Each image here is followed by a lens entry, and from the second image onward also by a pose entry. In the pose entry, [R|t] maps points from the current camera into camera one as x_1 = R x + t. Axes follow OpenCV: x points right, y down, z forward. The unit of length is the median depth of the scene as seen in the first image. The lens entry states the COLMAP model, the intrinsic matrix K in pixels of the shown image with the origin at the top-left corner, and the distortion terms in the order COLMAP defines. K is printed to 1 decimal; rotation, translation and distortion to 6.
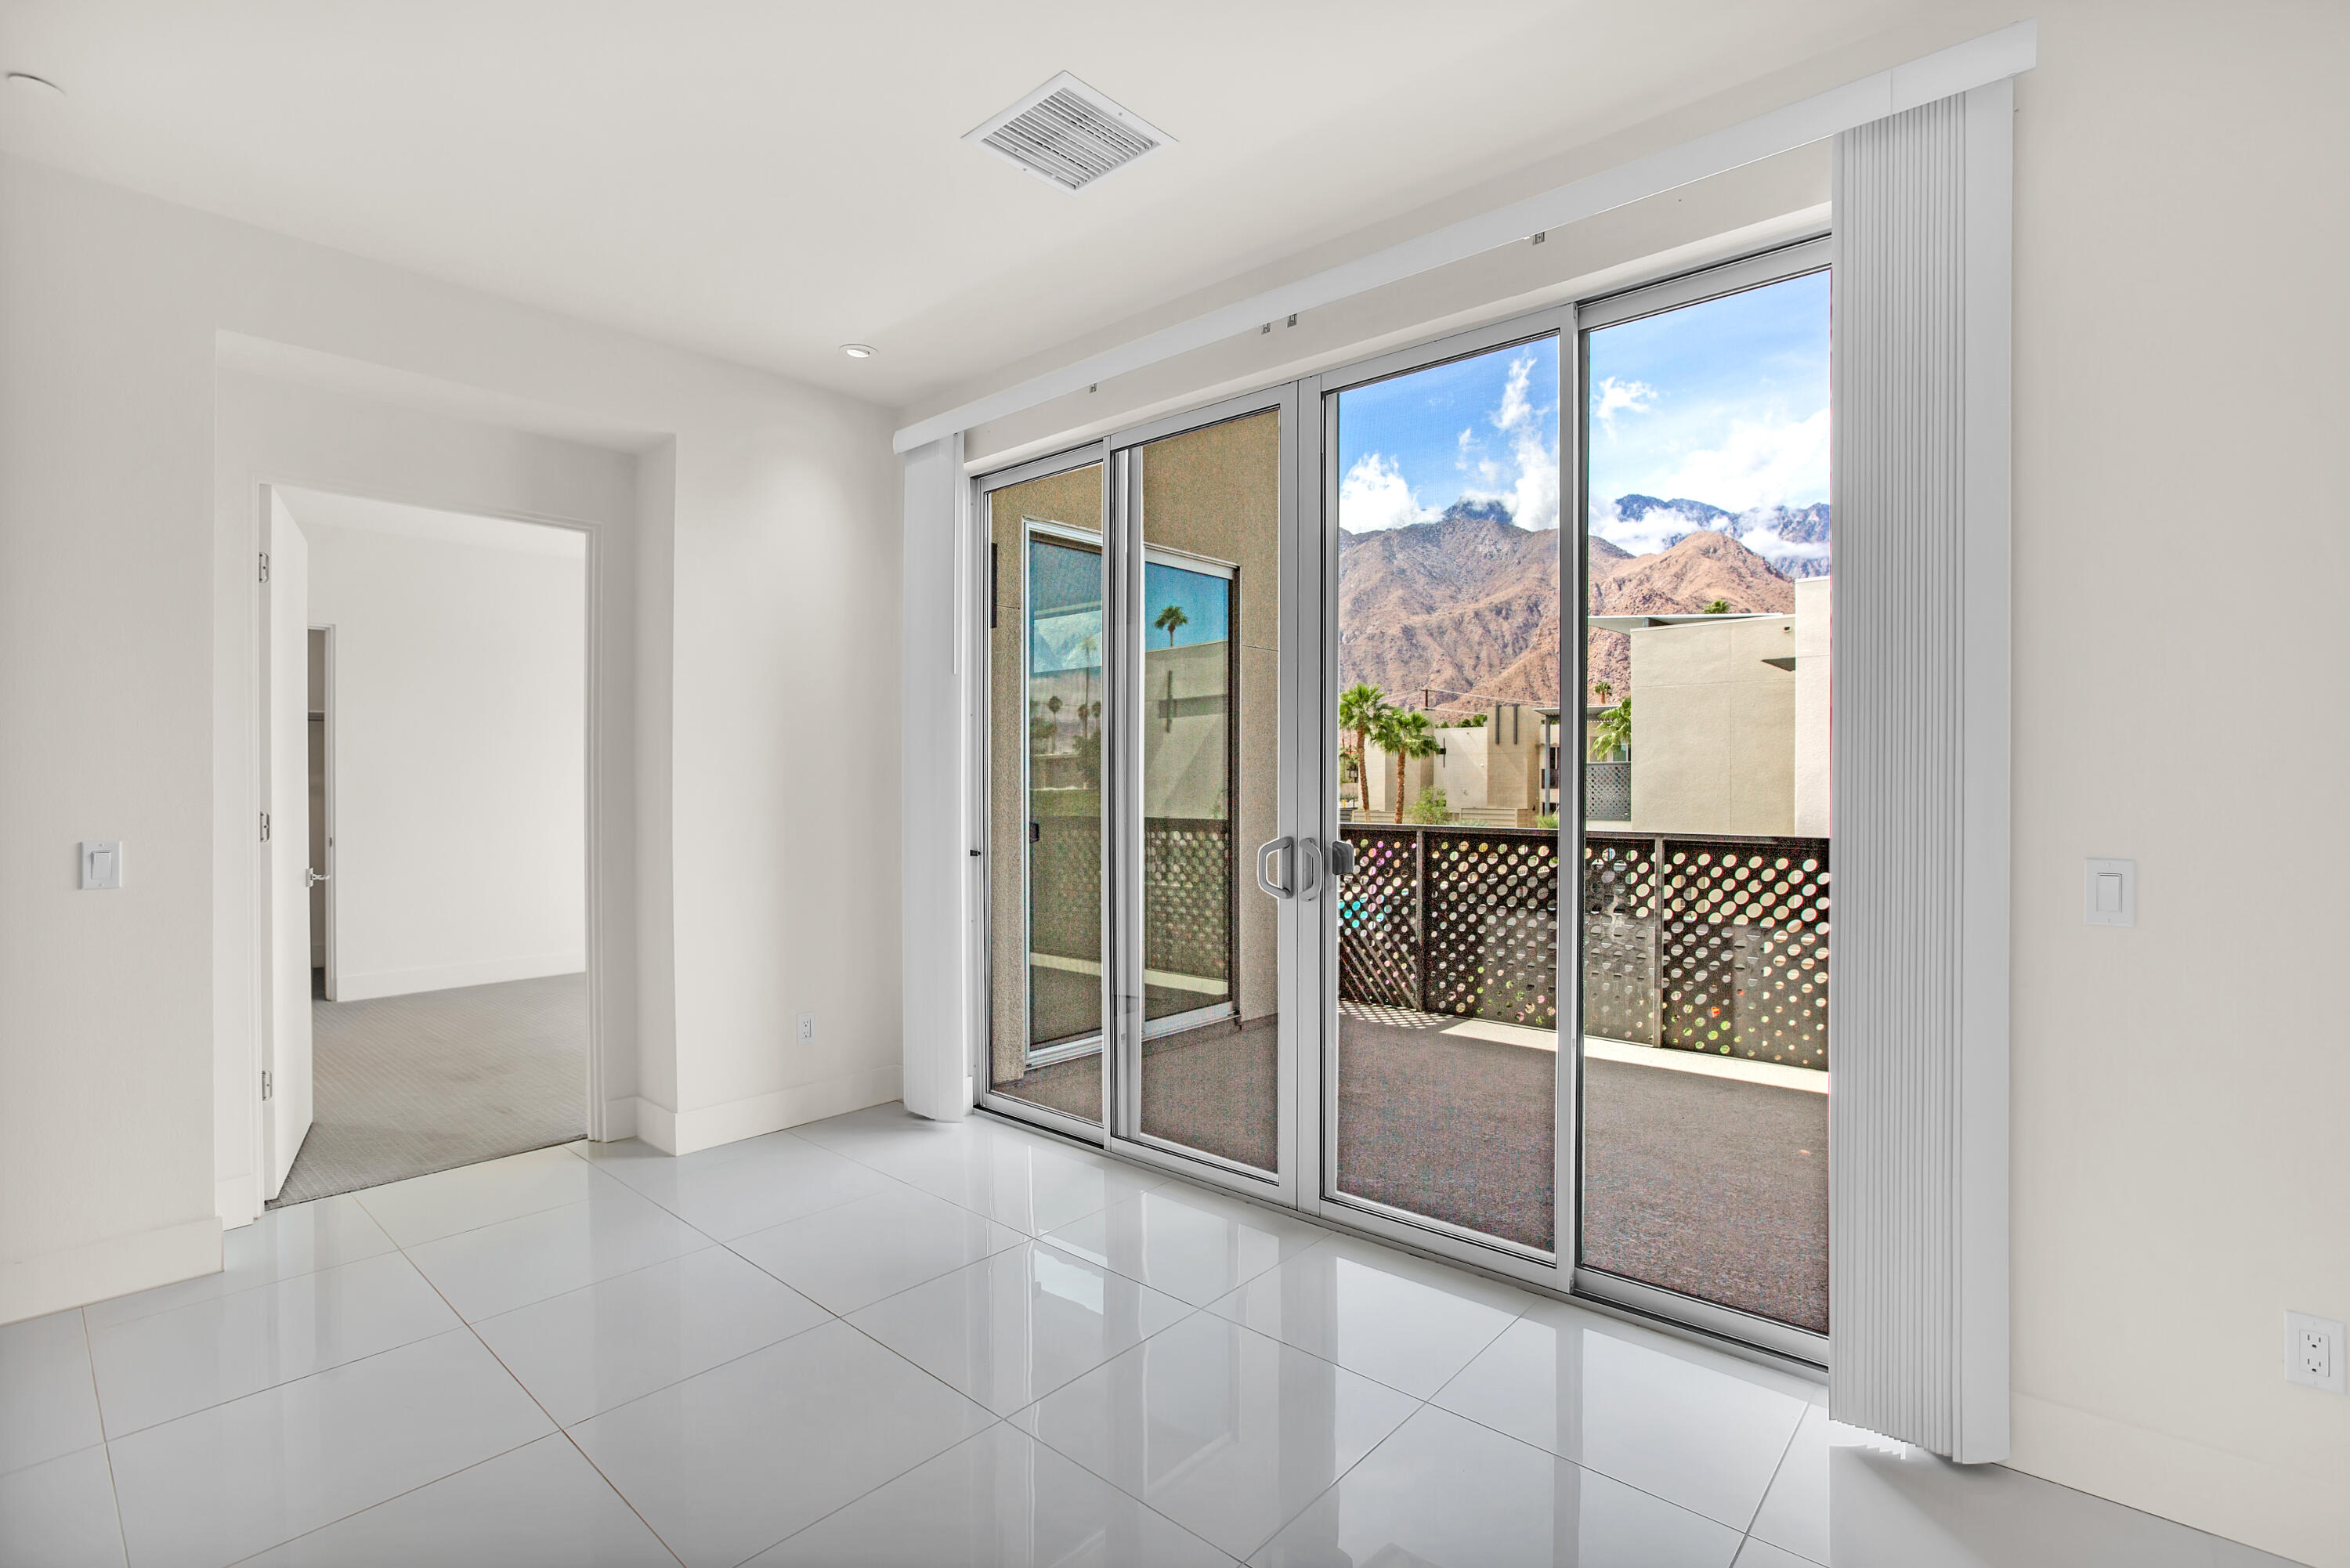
lens RADIAL K [[1094.4, 0, 1222.8], [0, 1094.4, 795.8], [0, 0, 1]] dist [0.000357, -0.000082]
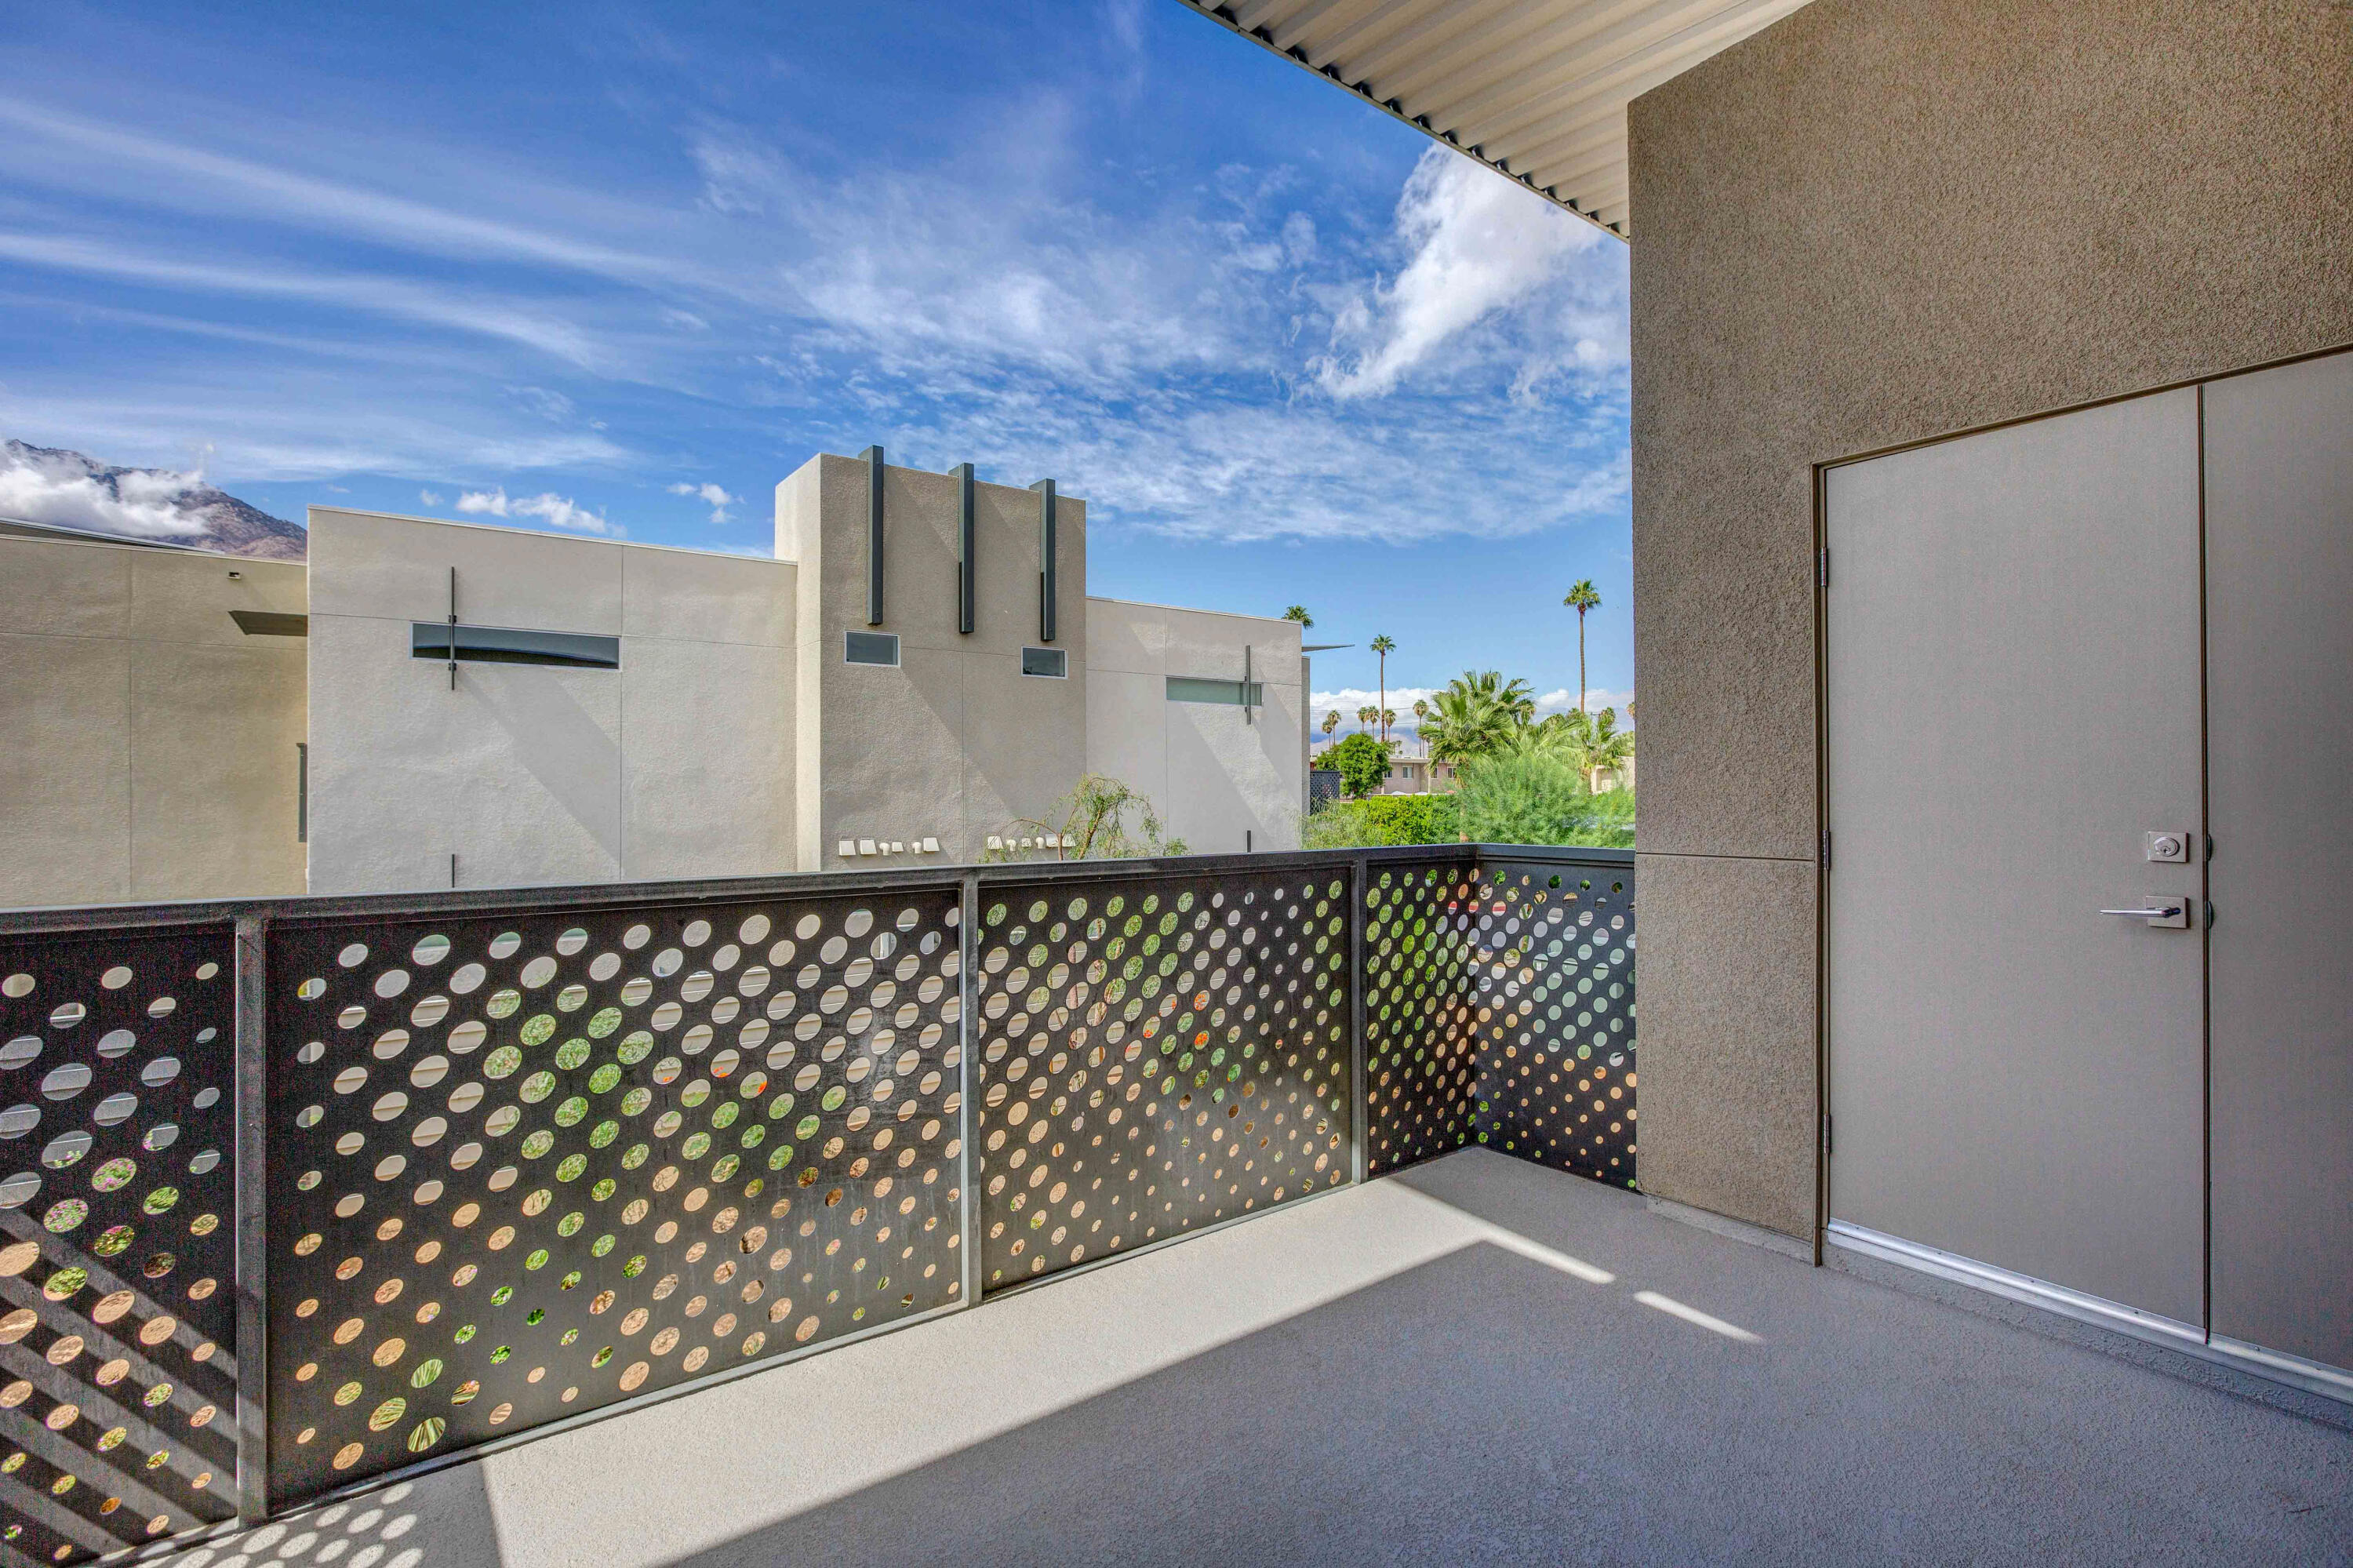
lens RADIAL K [[1081.0, 0, 1213.2], [0, 1081.0, 793.2], [0, 0, 1]] dist [-0.017083, 0.003649]
pose [[0.238879, -0.001621, 0.971048, -0.040364], [0.015437, 0.999879, -0.002129, 0.002970], [-0.970927, 0.015498, 0.238875, 0.681556]]
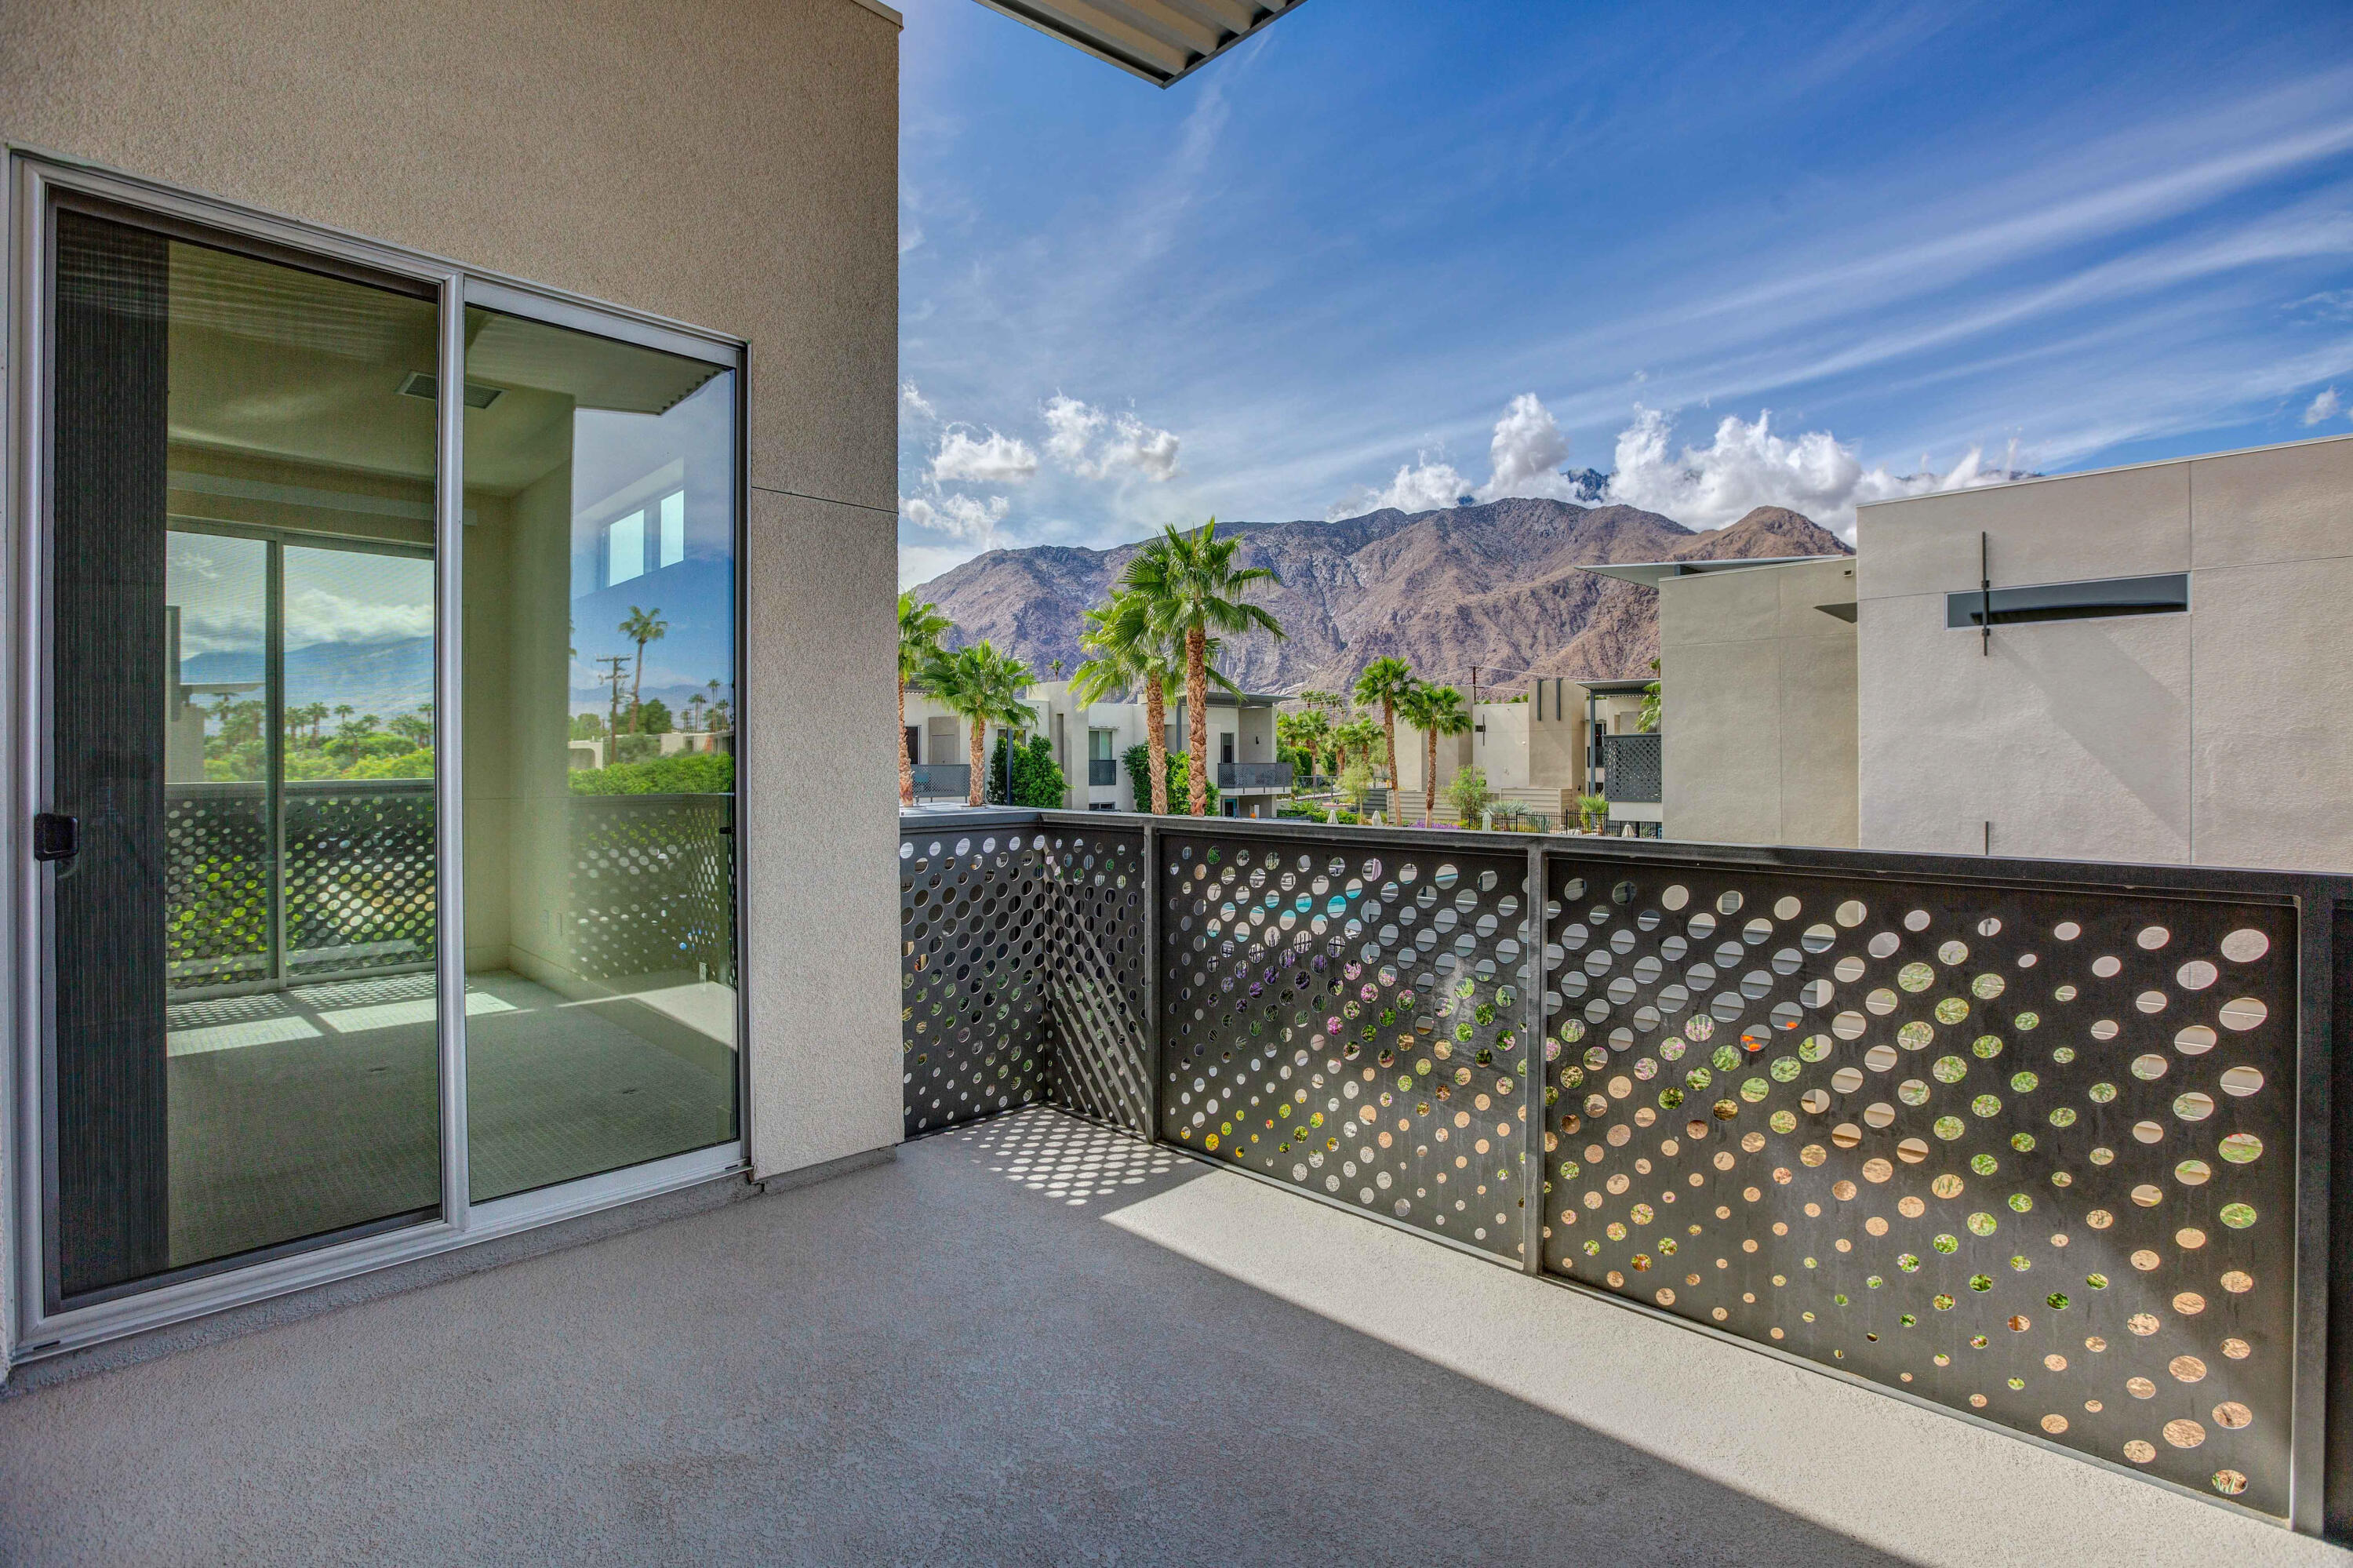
lens RADIAL K [[1081.0, 0, 1188.2], [0, 1081.0, 766.5], [0, 0, 1]] dist [-0.017083, 0.003649]
pose [[0.996691, -0.000482, -0.081277, 0.248050], [-0.000194, 0.999965, -0.008319, 0.005987], [0.081278, 0.008308, 0.996657, 0.442861]]
